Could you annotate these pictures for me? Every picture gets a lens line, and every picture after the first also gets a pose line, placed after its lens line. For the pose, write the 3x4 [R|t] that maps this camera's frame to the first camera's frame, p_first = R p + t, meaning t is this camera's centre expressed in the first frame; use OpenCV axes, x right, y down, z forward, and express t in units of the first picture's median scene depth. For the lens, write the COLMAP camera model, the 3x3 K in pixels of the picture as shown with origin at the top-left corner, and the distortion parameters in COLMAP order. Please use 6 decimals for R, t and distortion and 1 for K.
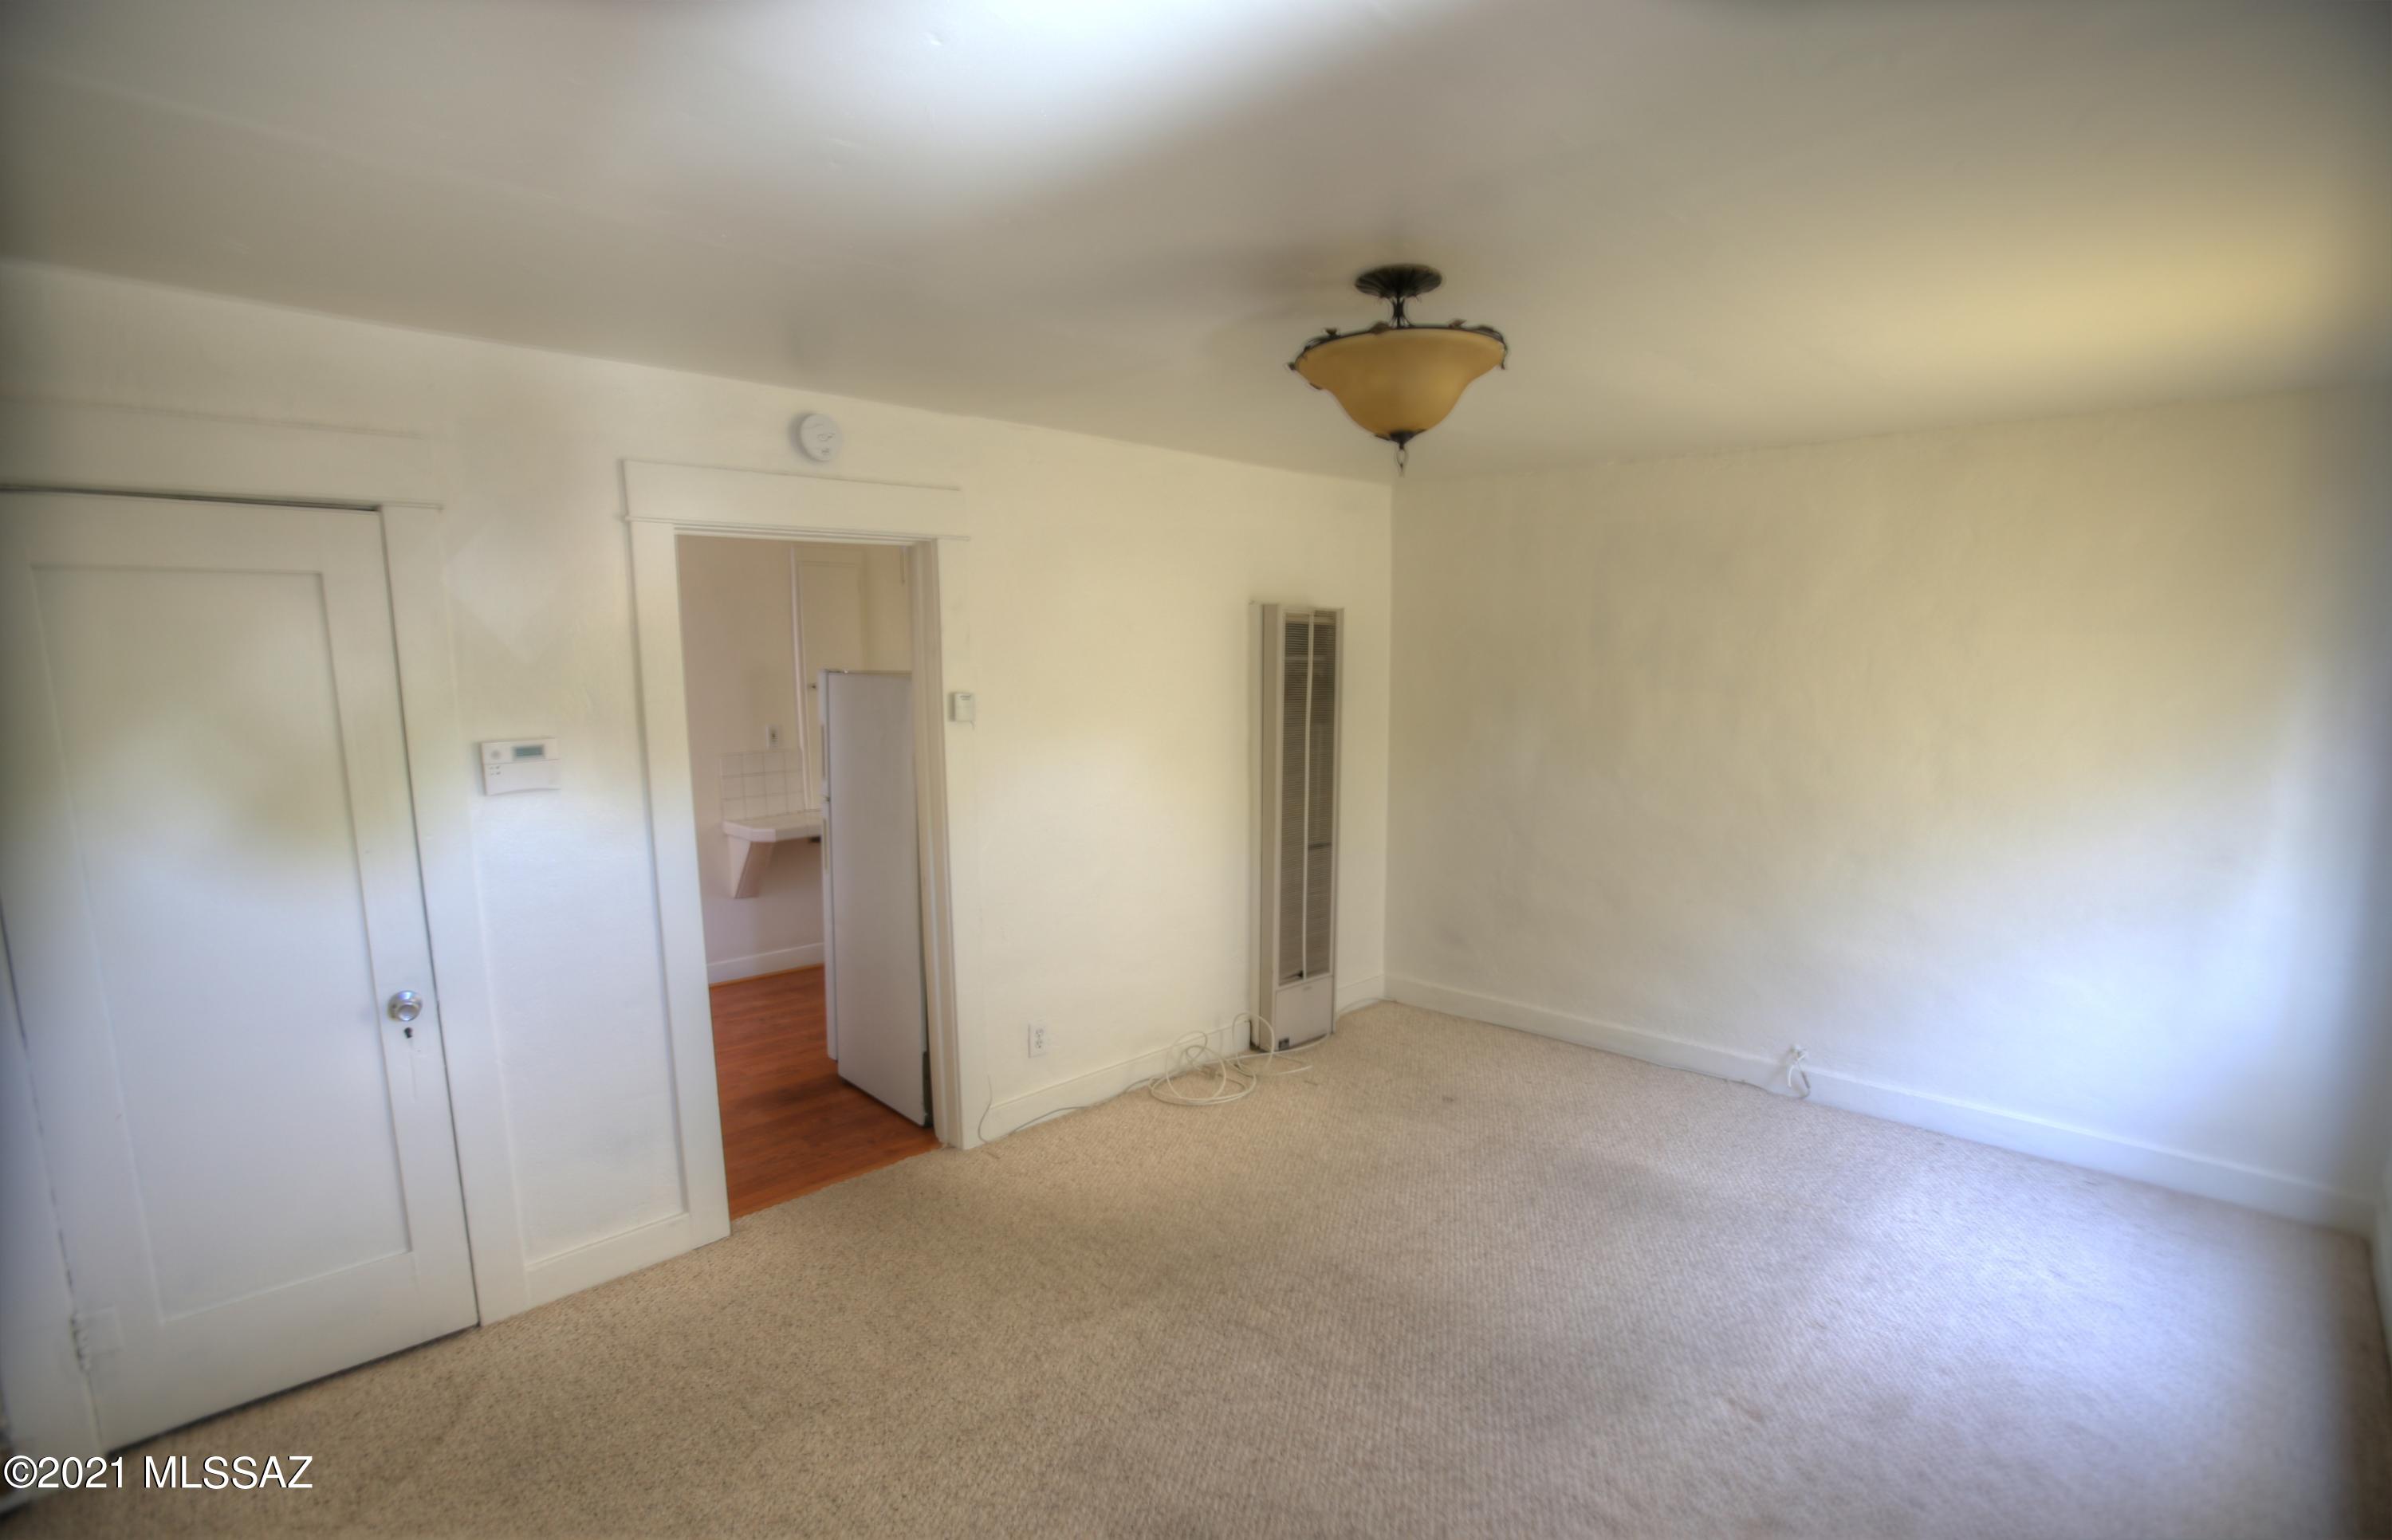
lens RADIAL K [[1143.6, 0, 1195.5], [0, 1143.6, 837.6], [0, 0, 1]] dist [-0.001101, -0.000065]
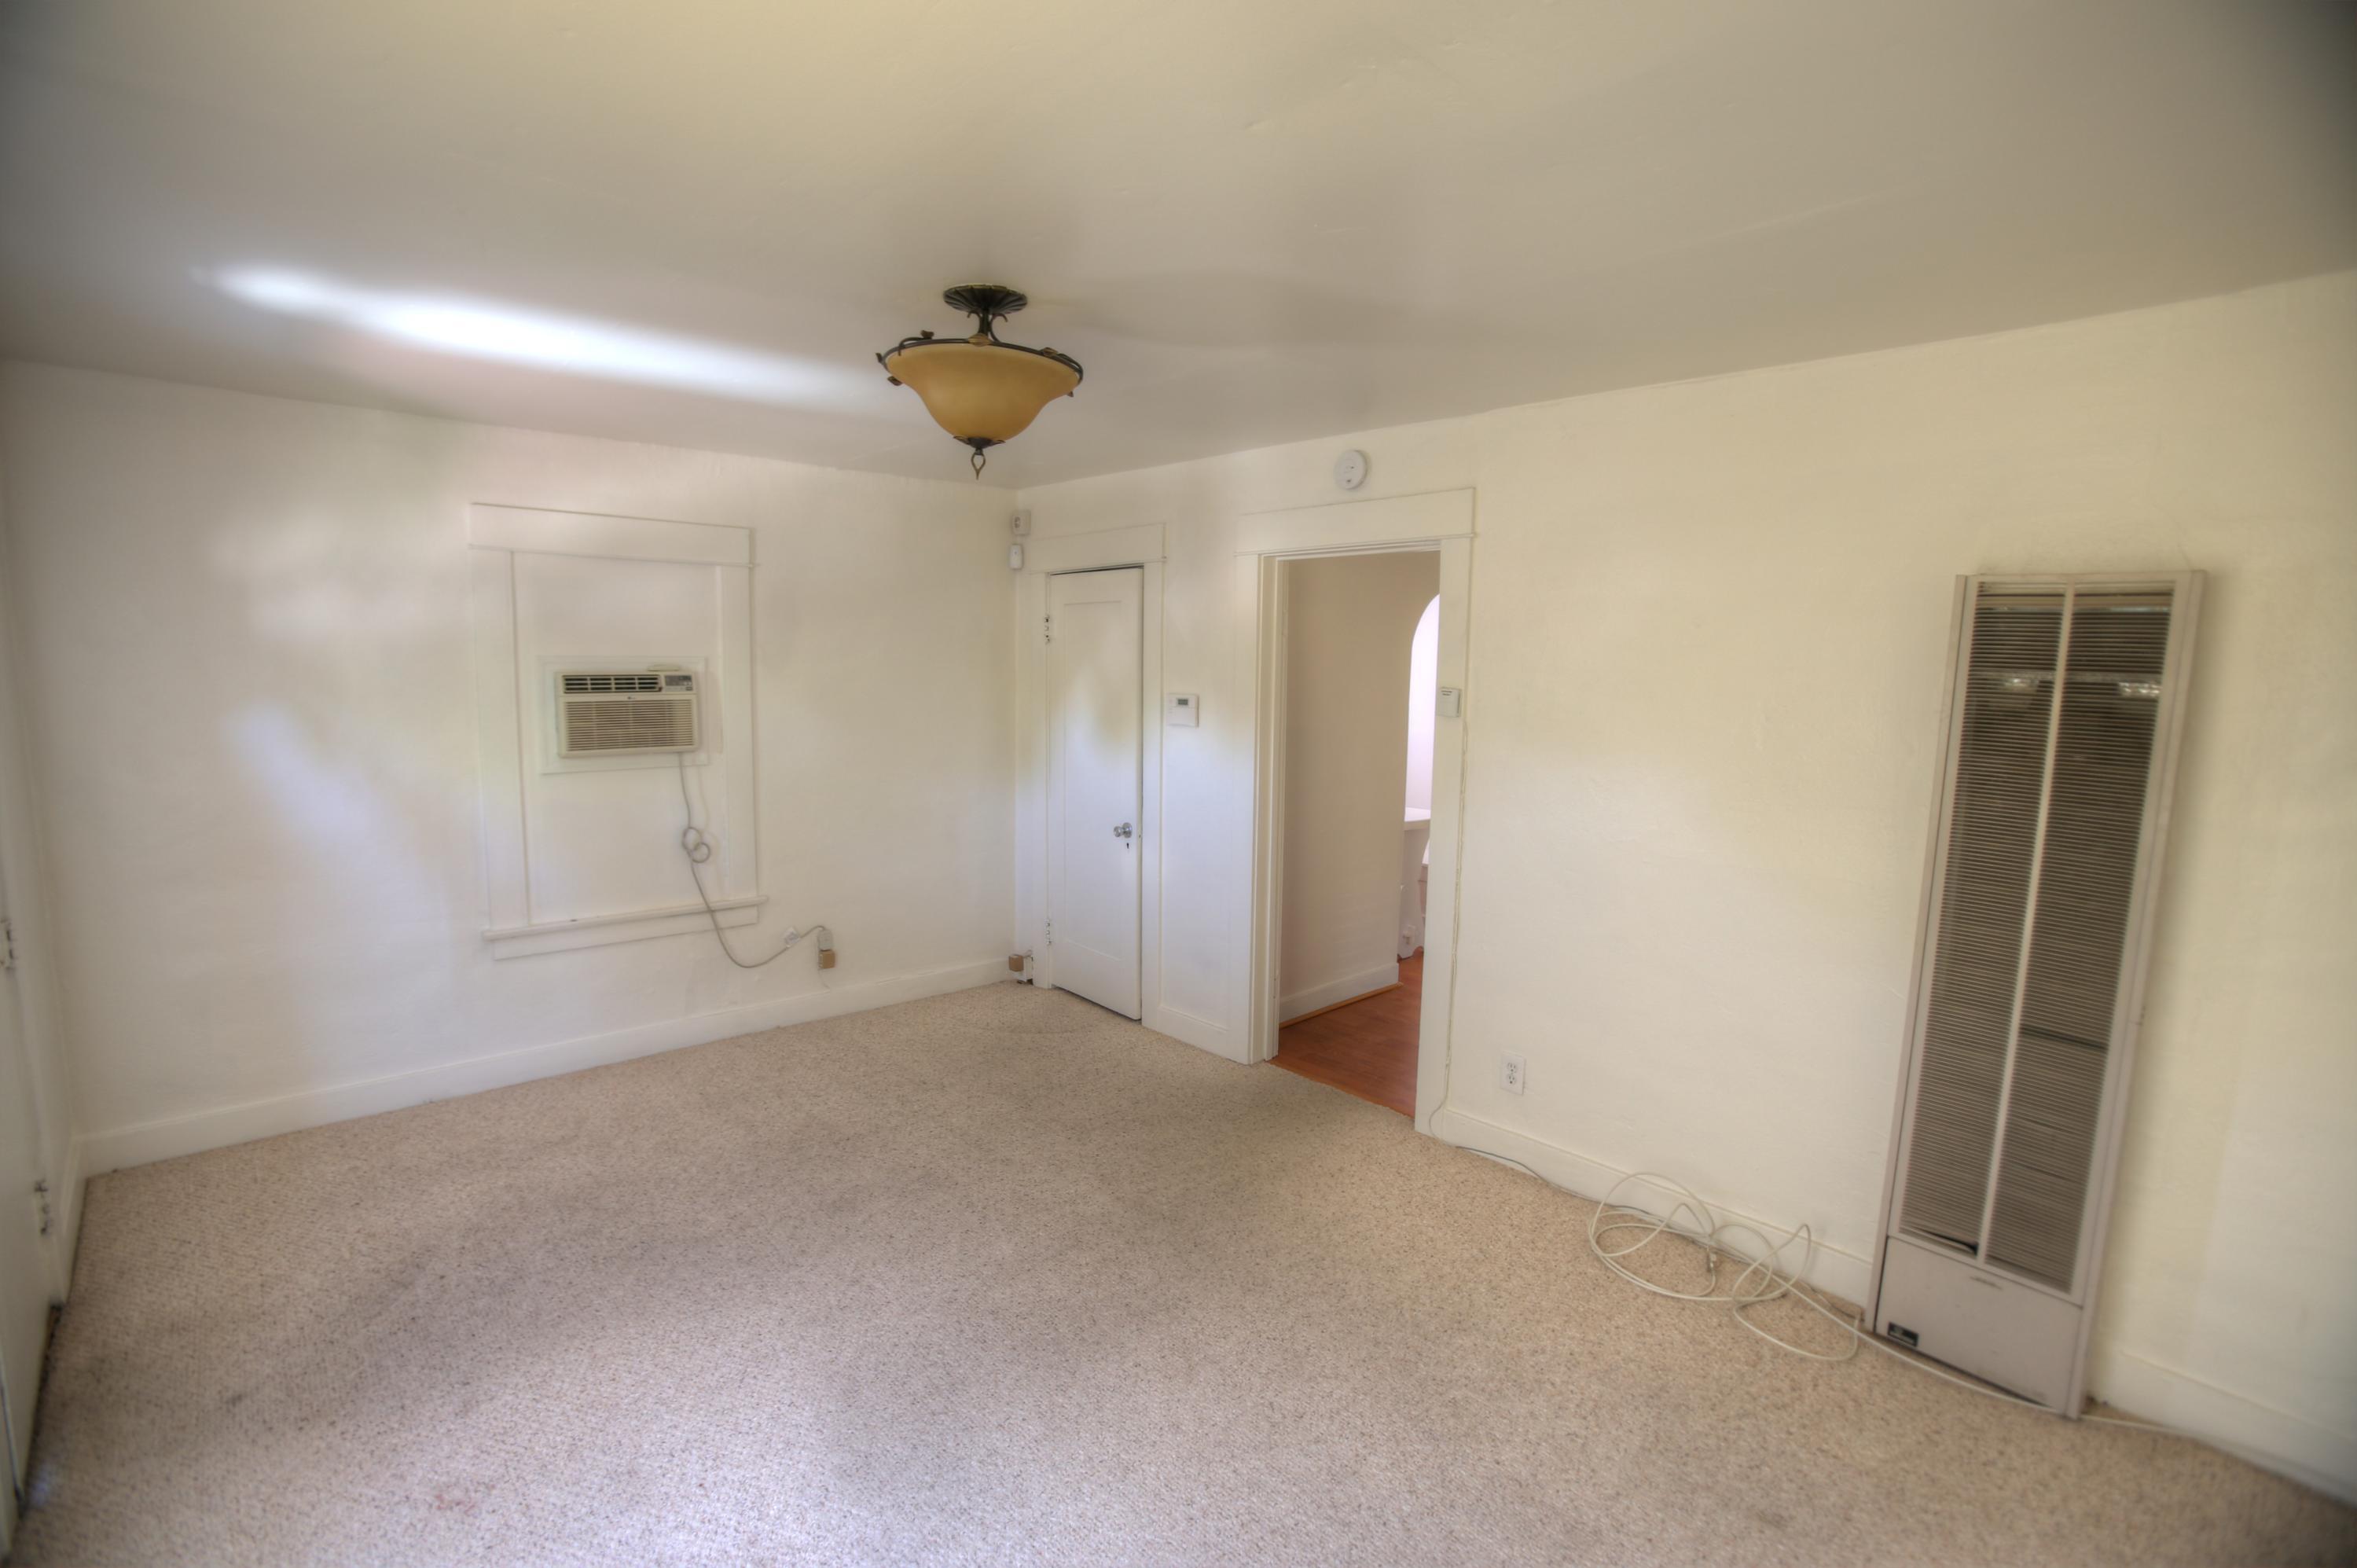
lens RADIAL K [[1097.9, 0, 1172.1], [0, 1097.9, 811.4], [0, 0, 1]] dist [0.000477, 0.000138]
pose [[-0.021394, 0.157422, -0.987300, 0.874369], [-0.178531, 0.971052, 0.158700, -0.147448], [0.983702, 0.179658, 0.007330, 0.860400]]
